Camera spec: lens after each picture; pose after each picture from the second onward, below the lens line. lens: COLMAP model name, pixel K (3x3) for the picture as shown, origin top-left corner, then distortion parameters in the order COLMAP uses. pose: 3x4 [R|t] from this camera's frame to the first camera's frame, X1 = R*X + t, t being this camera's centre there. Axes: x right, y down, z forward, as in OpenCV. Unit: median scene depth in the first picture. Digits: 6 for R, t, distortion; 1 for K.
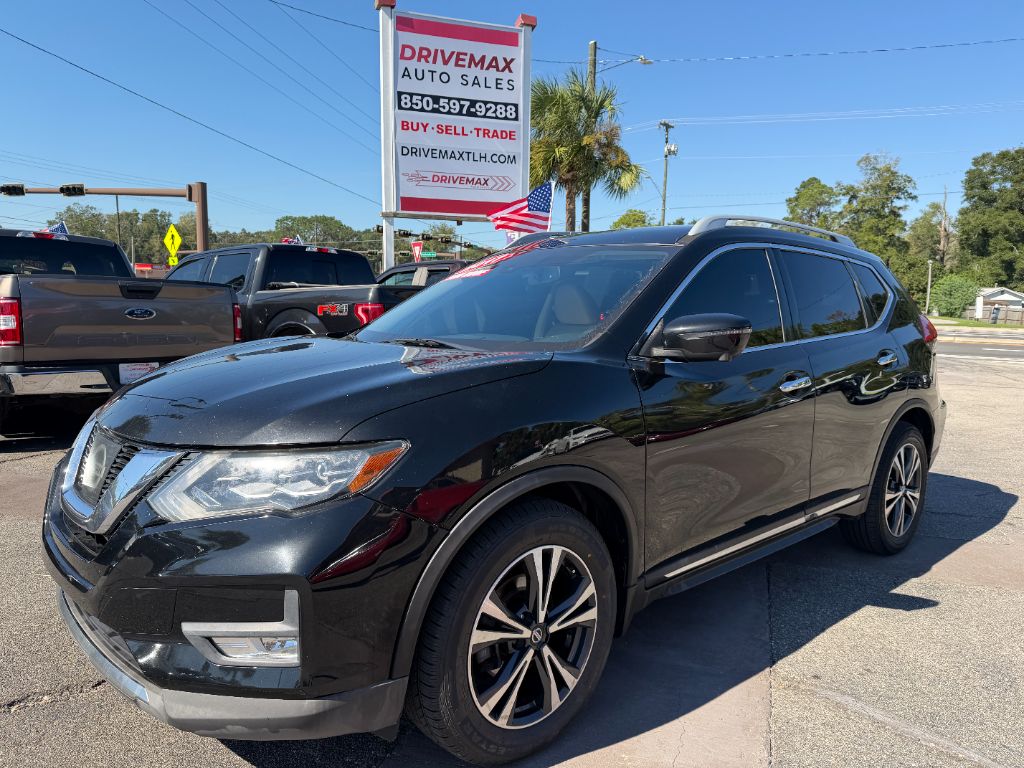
lens RADIAL K [[779.7, 0, 512.0], [0, 779.7, 384.0], [0, 0, 1]] dist [-0.026476, -0.001333]
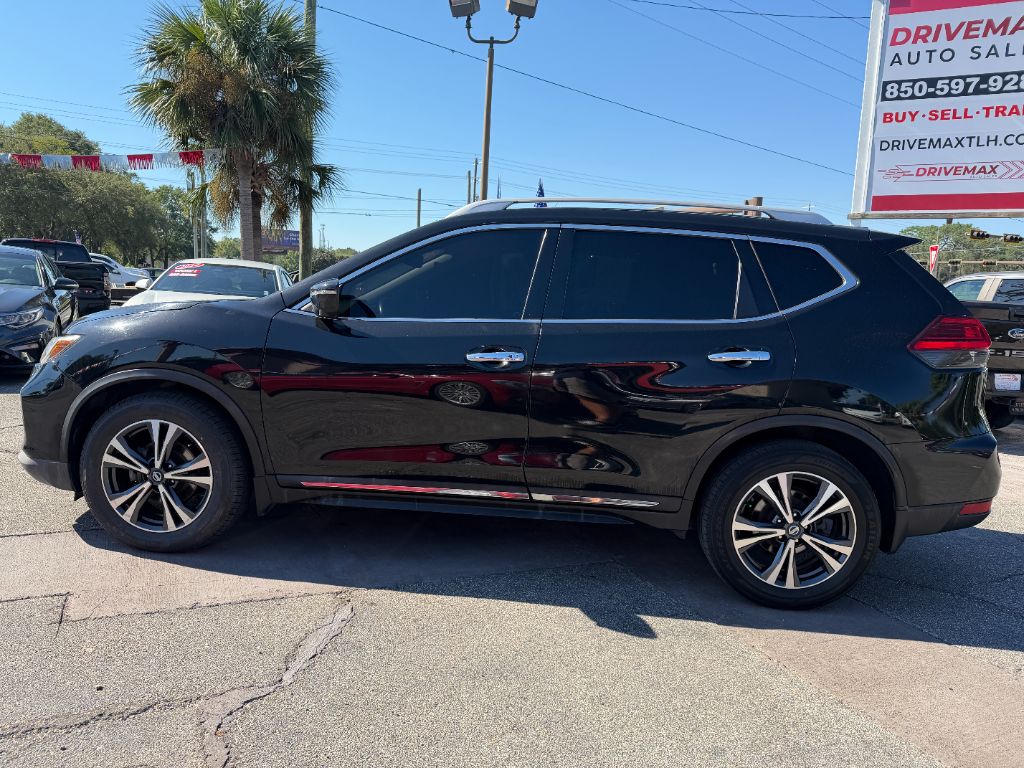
lens RADIAL K [[736.8, 0, 512.0], [0, 736.8, 384.0], [0, 0, 1]] dist [0.061097, -0.047381]
pose [[0.660130, 0.115755, -0.742179, 0.264449], [-0.121425, 0.991504, 0.046640, -0.003300], [0.741272, 0.059331, 0.668577, 0.083974]]
